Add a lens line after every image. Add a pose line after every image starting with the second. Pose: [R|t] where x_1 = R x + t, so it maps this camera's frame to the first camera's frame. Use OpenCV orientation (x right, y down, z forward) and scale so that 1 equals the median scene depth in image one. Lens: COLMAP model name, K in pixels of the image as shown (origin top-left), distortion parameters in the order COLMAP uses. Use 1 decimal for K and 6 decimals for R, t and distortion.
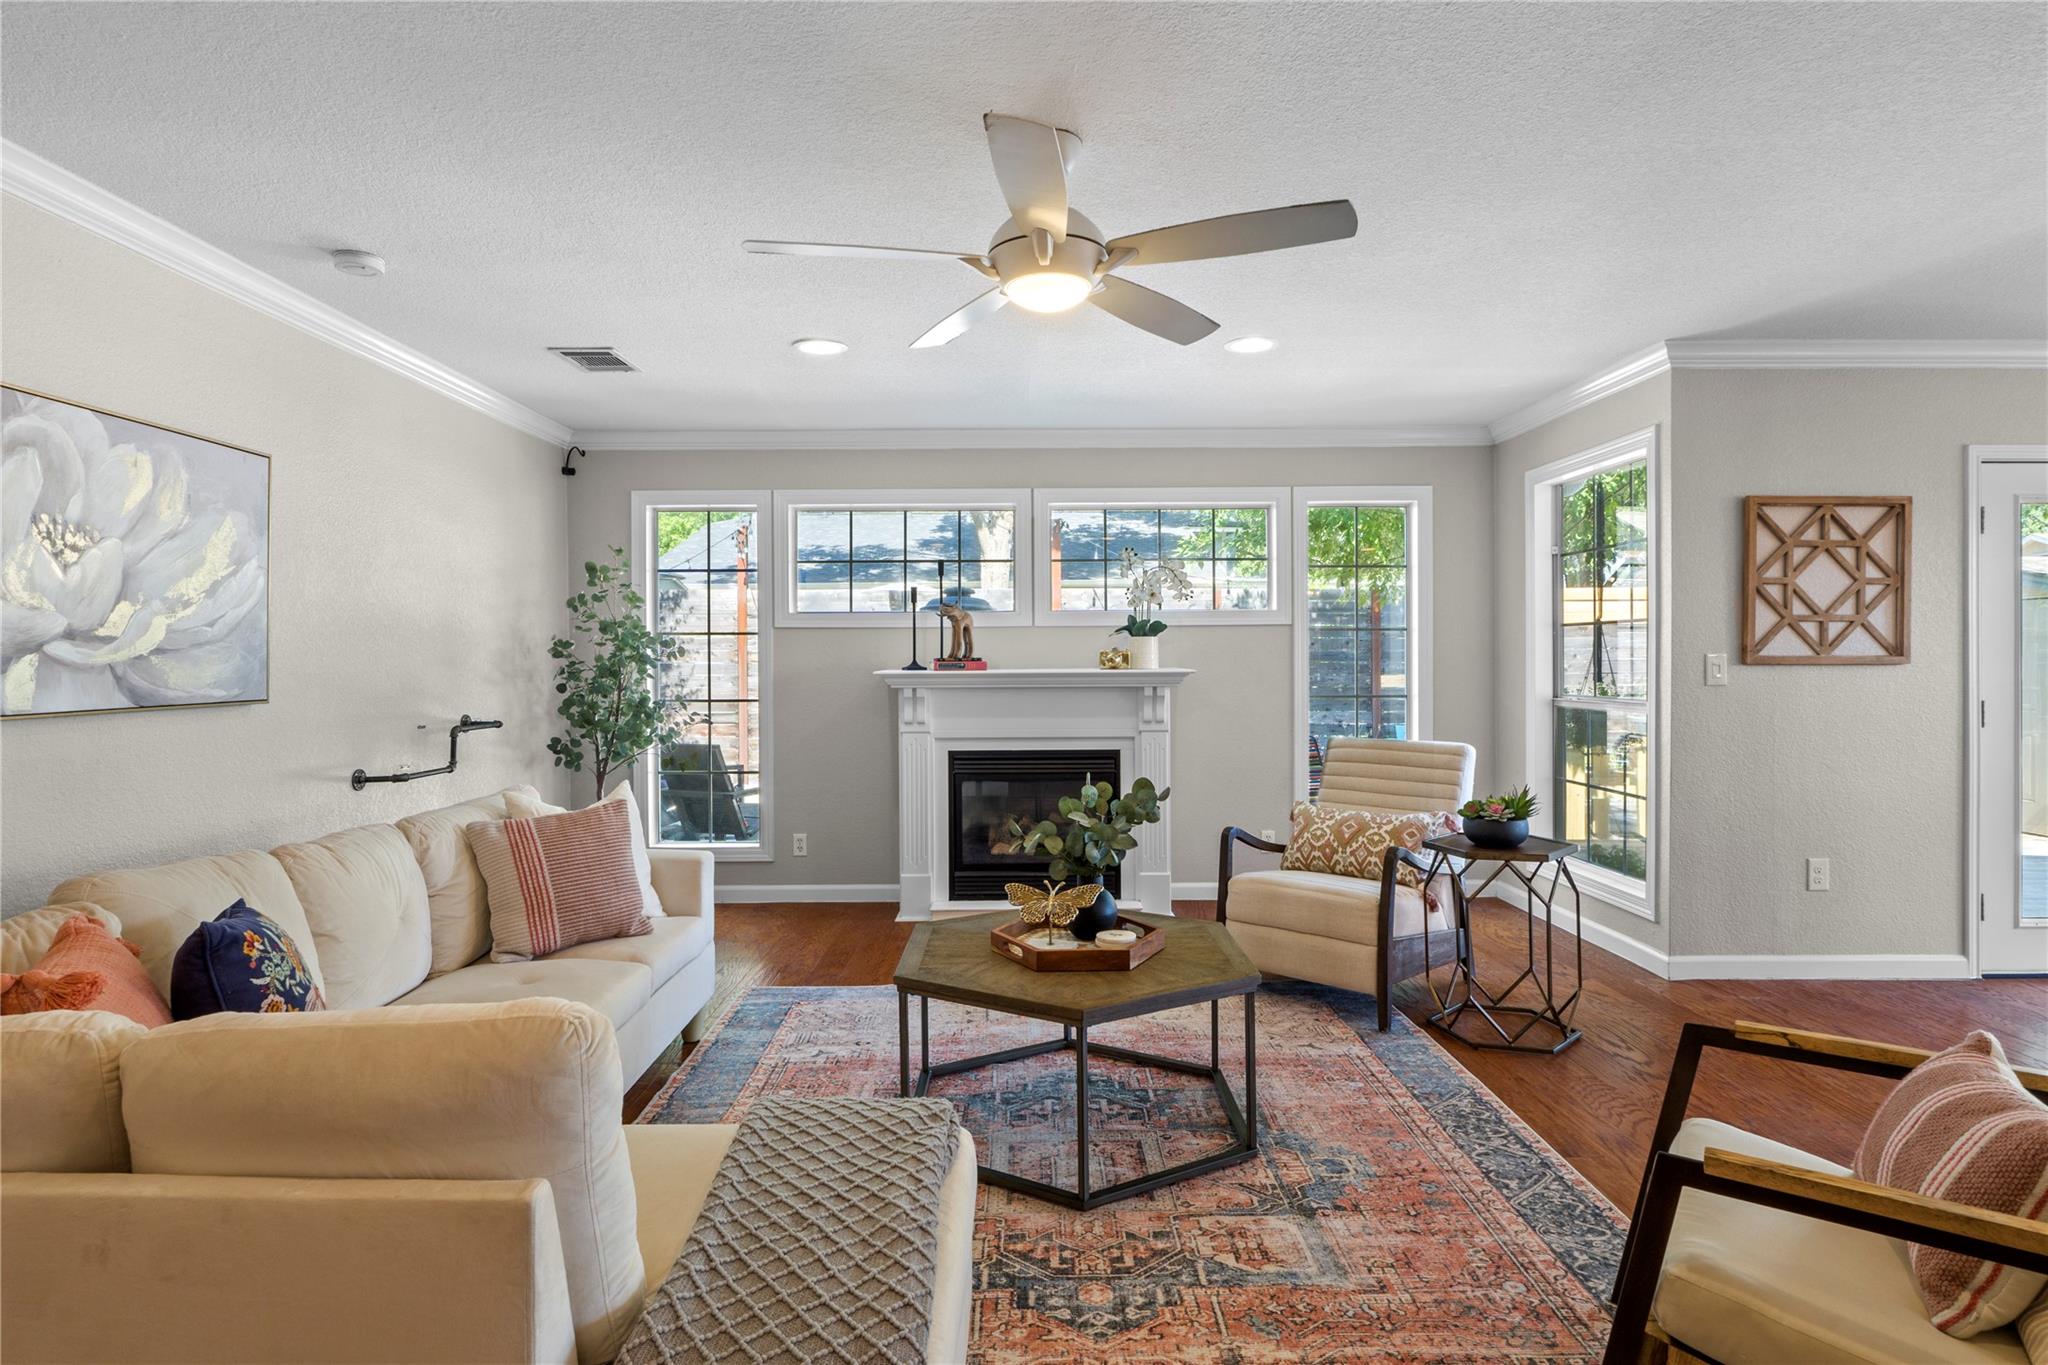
lens RADIAL K [[1037.9, 0, 1021.0], [0, 1037.9, 660.7], [0, 0, 1]] dist [-0.006170, 0.000622]
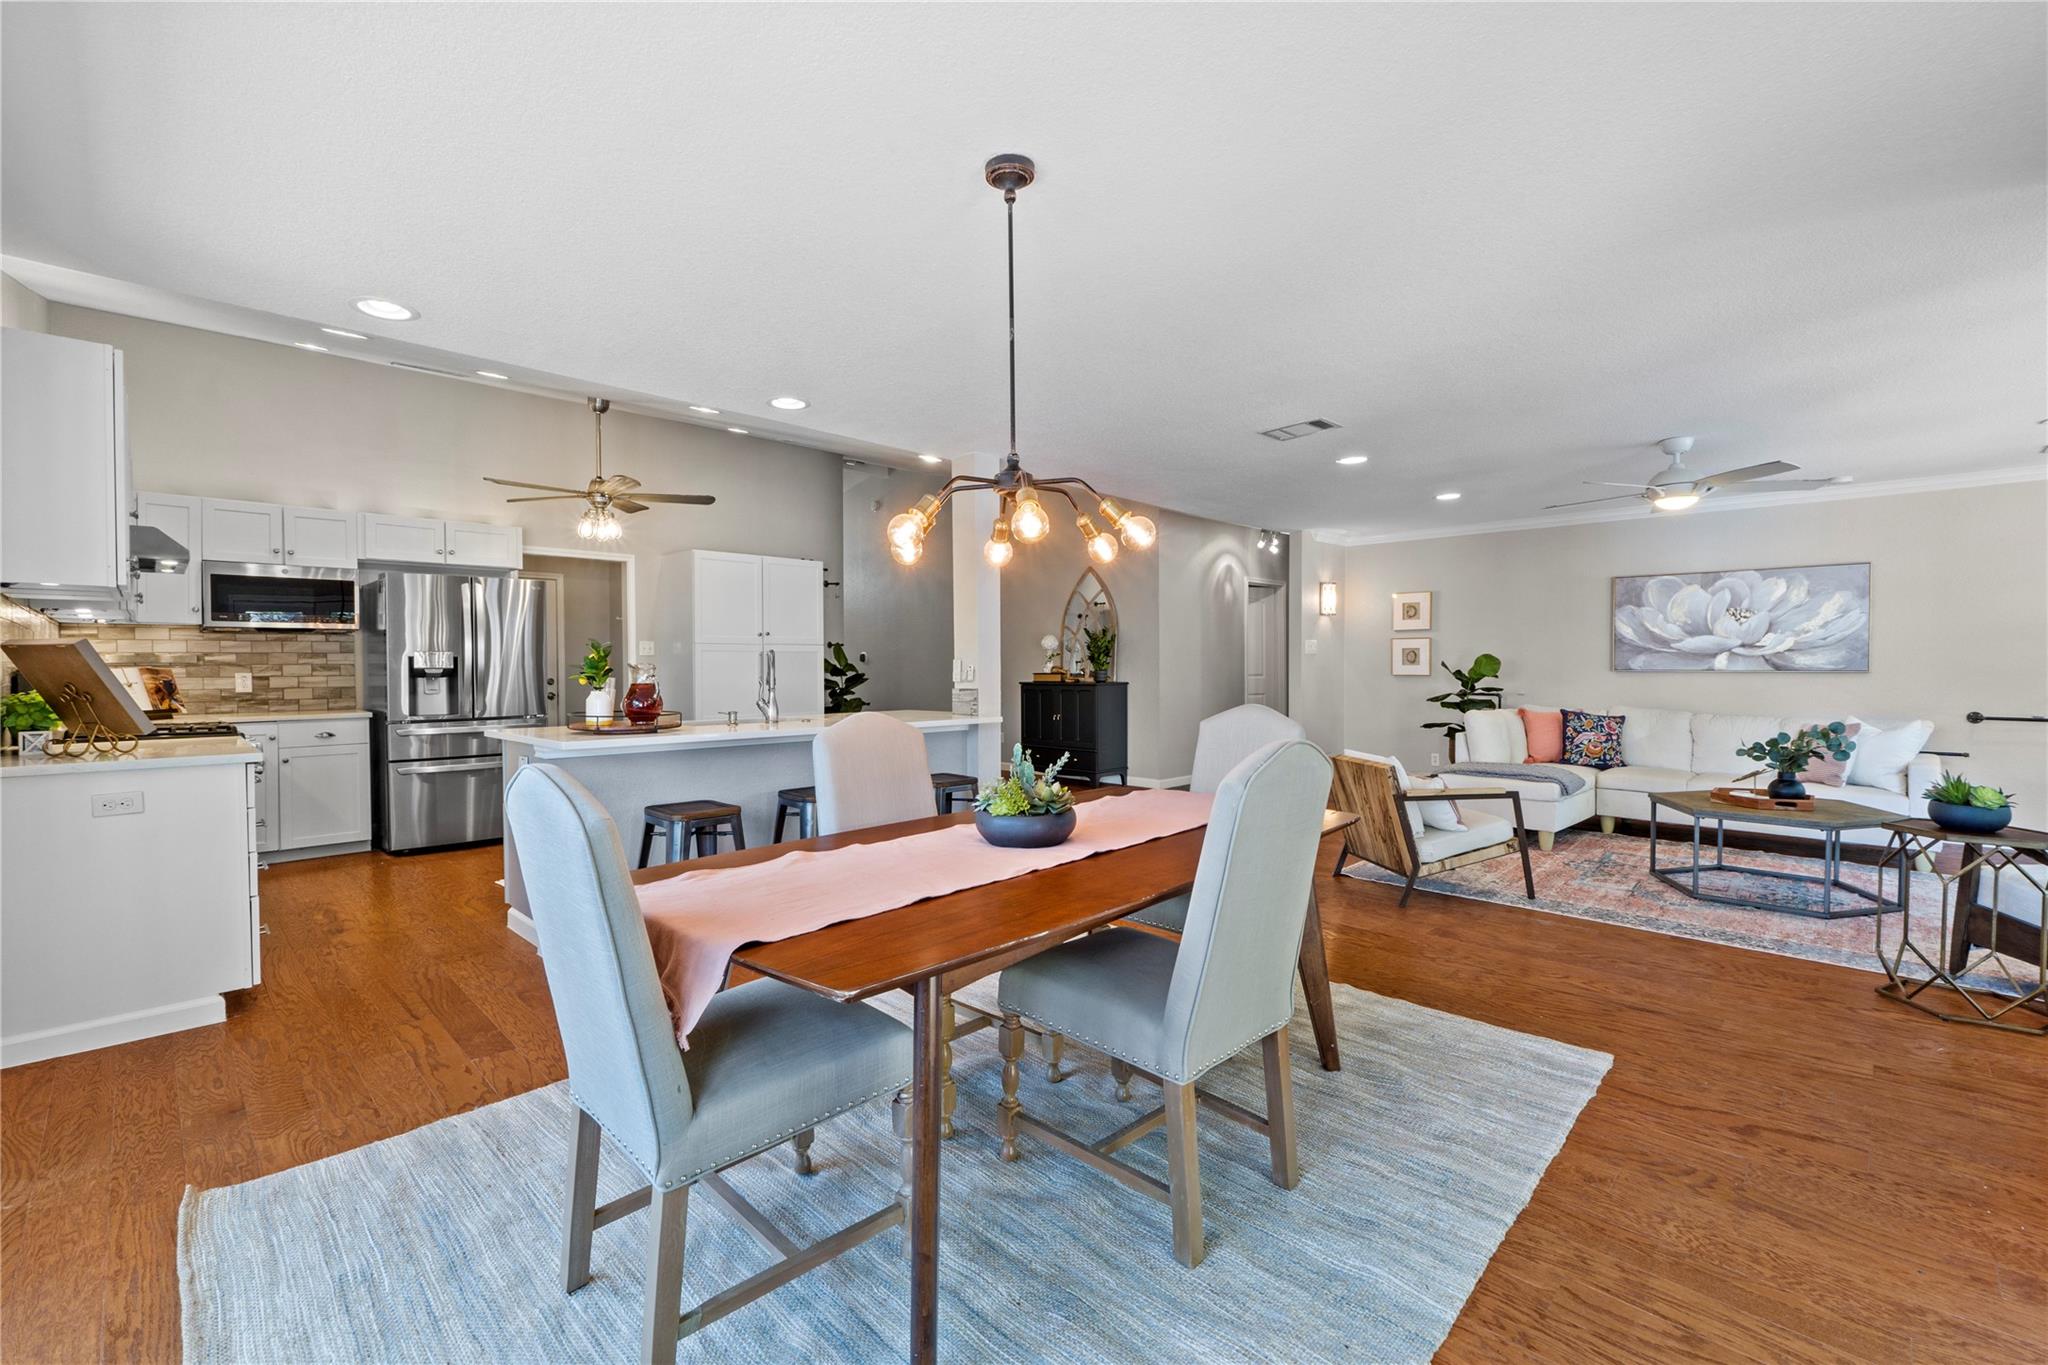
lens RADIAL K [[872.7, 0, 1022.1], [0, 872.7, 674.5], [0, 0, 1]] dist [-0.006477, 0.000219]
pose [[-0.706060, 0.019259, -0.707890, 1.532935], [0.005632, 0.999751, 0.021583, -0.003803], [0.708129, 0.011252, -0.705993, 0.815345]]
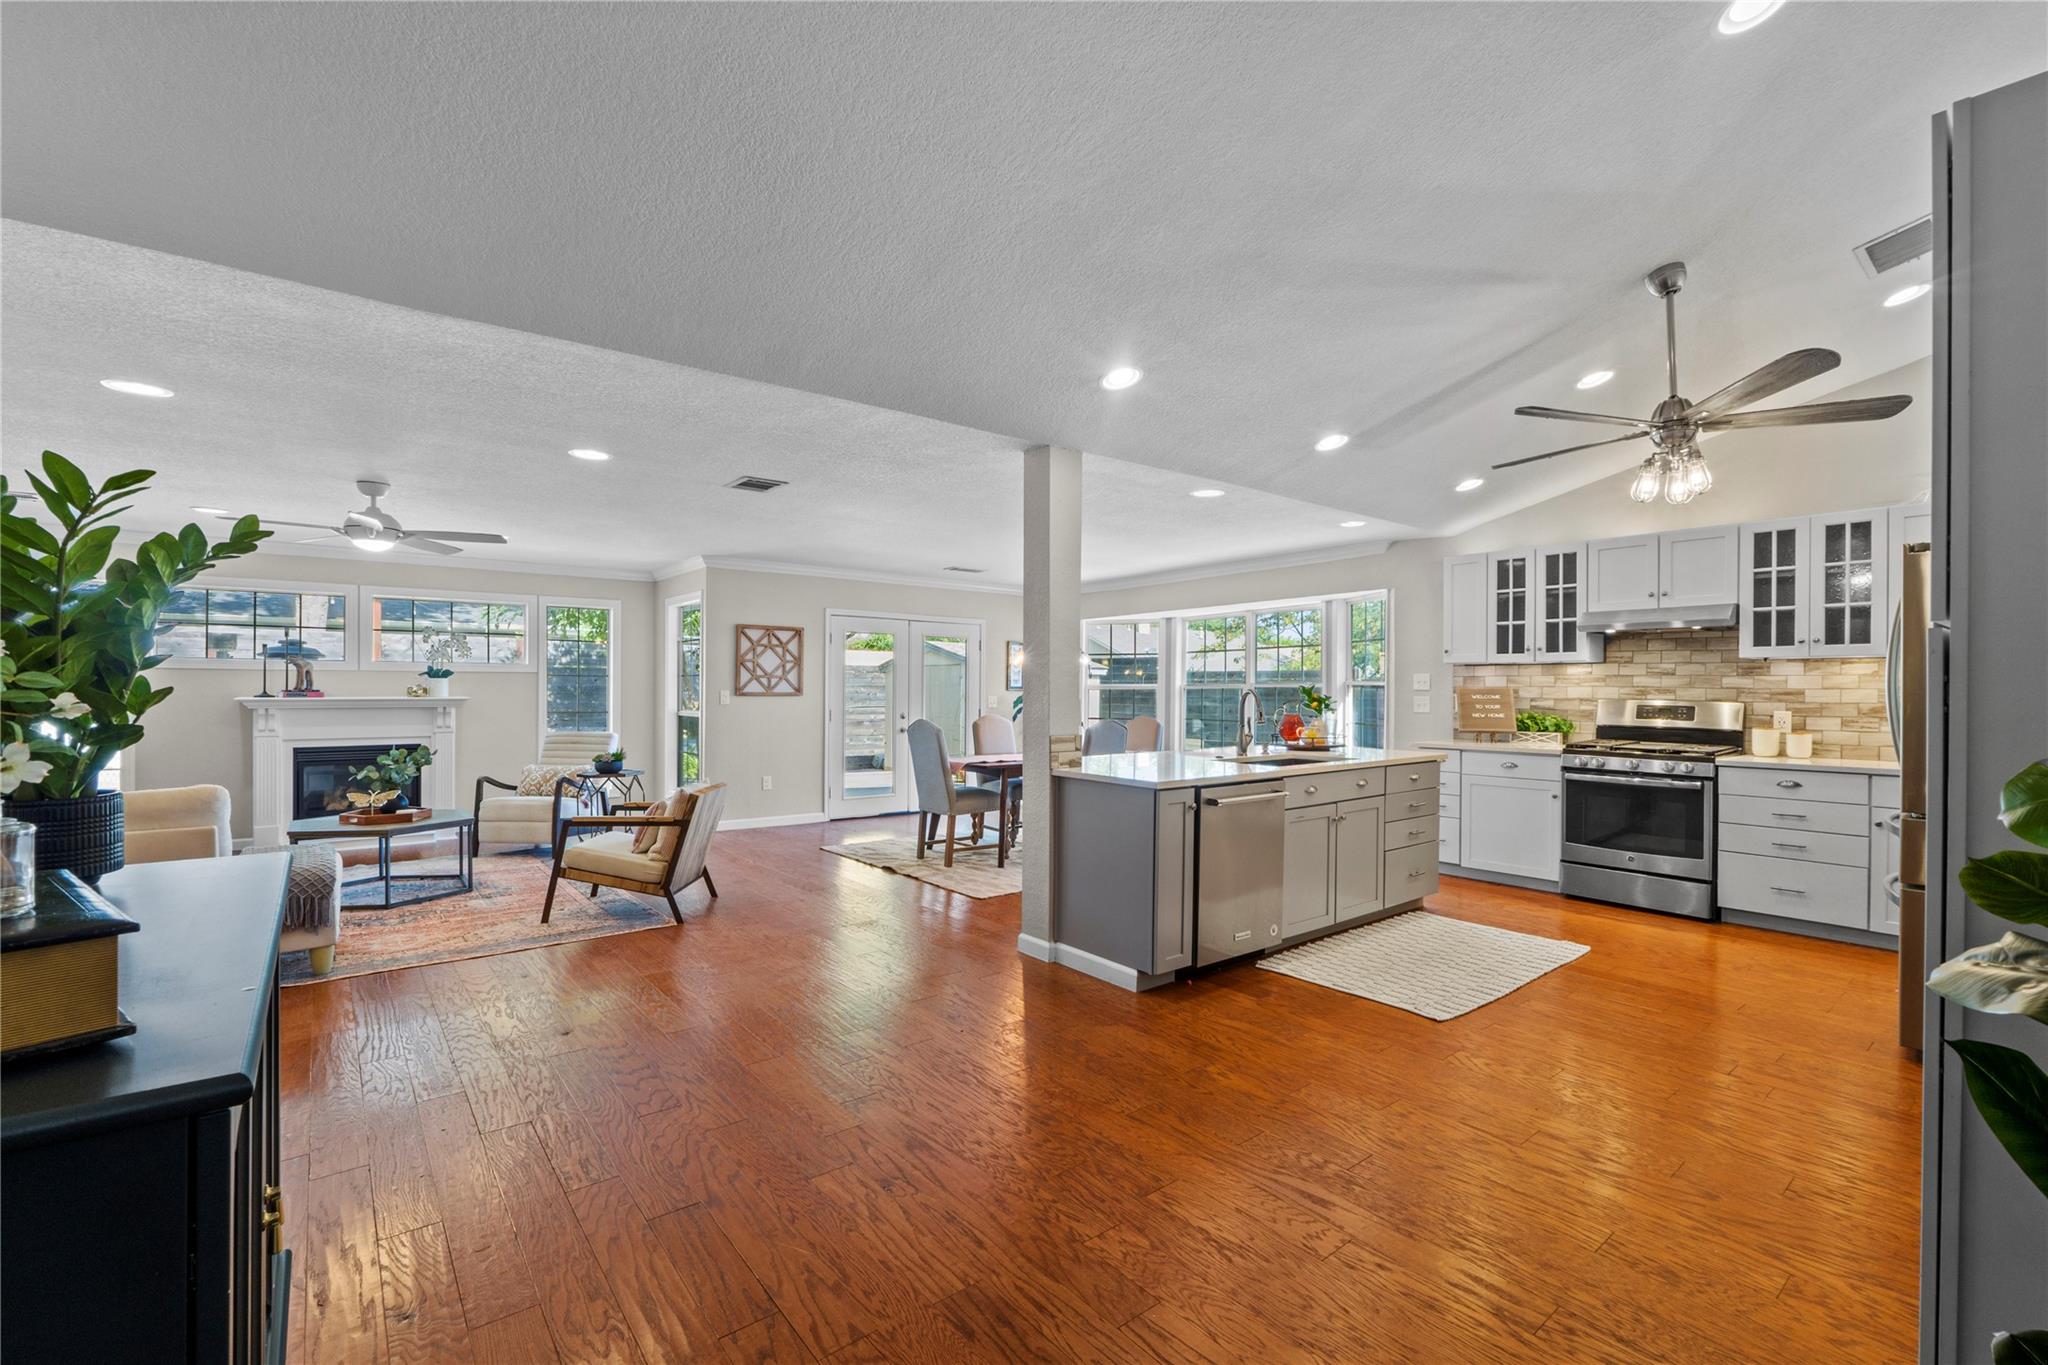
lens RADIAL K [[872.7, 0, 1018.9], [0, 872.7, 692.1], [0, 0, 1]] dist [-0.006477, 0.000219]
pose [[0.790522, 0.006658, 0.612398, -0.006798], [-0.006309, 0.999976, -0.002728, -0.002890], [-0.612401, -0.001707, 0.790545, -0.956671]]
